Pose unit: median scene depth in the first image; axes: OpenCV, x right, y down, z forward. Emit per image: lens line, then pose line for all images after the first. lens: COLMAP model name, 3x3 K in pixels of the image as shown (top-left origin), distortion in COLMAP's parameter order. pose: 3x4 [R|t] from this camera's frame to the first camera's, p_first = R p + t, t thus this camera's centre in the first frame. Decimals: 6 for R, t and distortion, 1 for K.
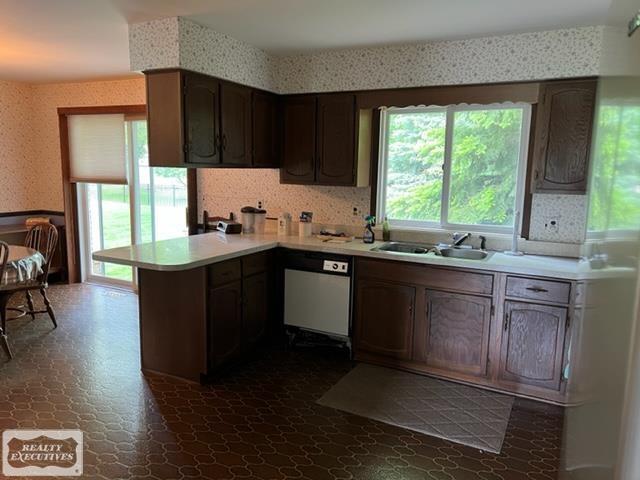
lens RADIAL K [[484.5, 0, 320.4], [0, 484.5, 246.9], [0, 0, 1]] dist [0.103975, -0.141519]
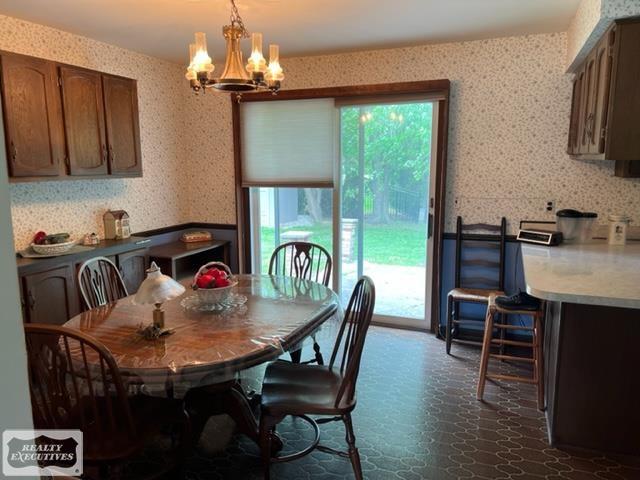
lens RADIAL K [[486.7, 0, 320.0], [0, 486.7, 240.0], [0, 0, 1]] dist [0.095818, -0.141787]
pose [[0.993433, -0.036682, 0.108371, -0.474860], [0.038928, 0.999068, -0.018674, -0.025892], [-0.107585, 0.022770, 0.993935, 0.203721]]
